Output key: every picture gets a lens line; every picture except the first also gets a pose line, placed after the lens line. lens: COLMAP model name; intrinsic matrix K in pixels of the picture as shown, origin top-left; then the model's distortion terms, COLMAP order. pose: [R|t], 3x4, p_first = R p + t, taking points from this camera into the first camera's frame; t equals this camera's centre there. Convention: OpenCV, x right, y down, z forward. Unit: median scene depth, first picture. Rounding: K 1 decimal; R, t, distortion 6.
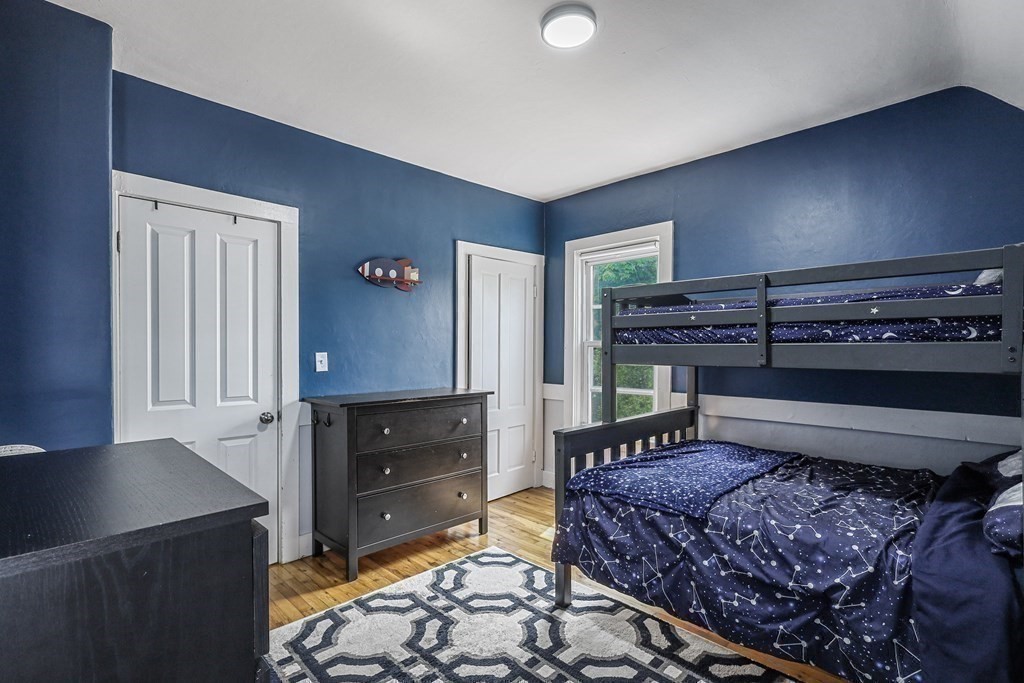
lens RADIAL K [[472.1, 0, 511.0], [0, 472.1, 340.1], [0, 0, 1]] dist [0.000136, 0.000035]
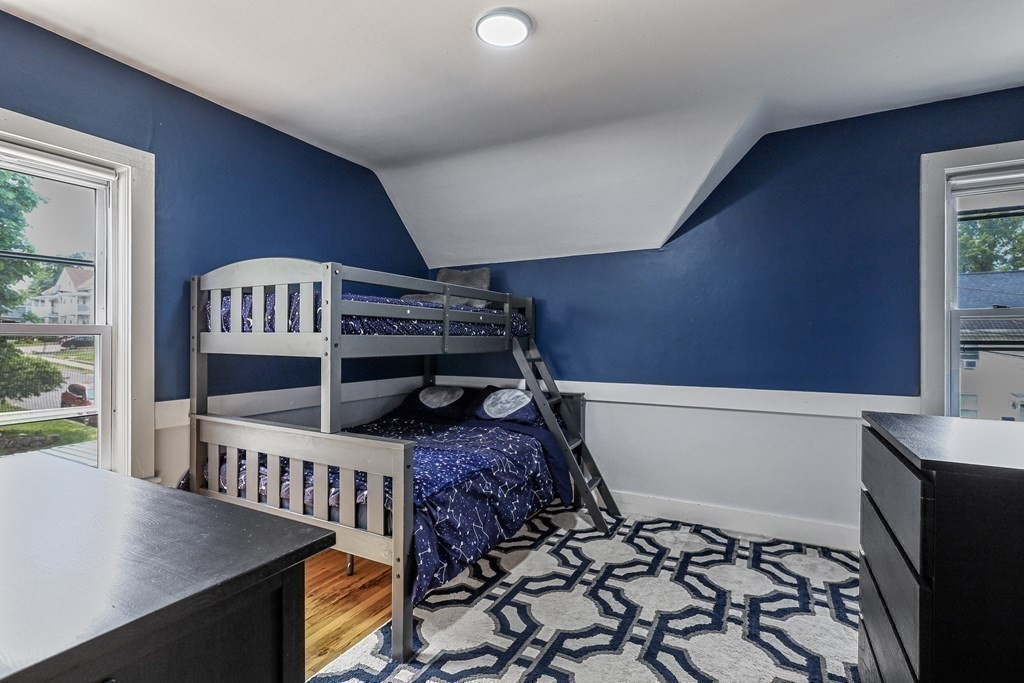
lens RADIAL K [[479.8, 0, 507.7], [0, 479.8, 332.8], [0, 0, 1]] dist [0.002639, 0.000449]
pose [[-0.279116, 0.011355, 0.960190, -0.817203], [-0.020624, 0.999629, -0.017816, 0.018569], [-0.960036, -0.024776, -0.278778, 1.195226]]
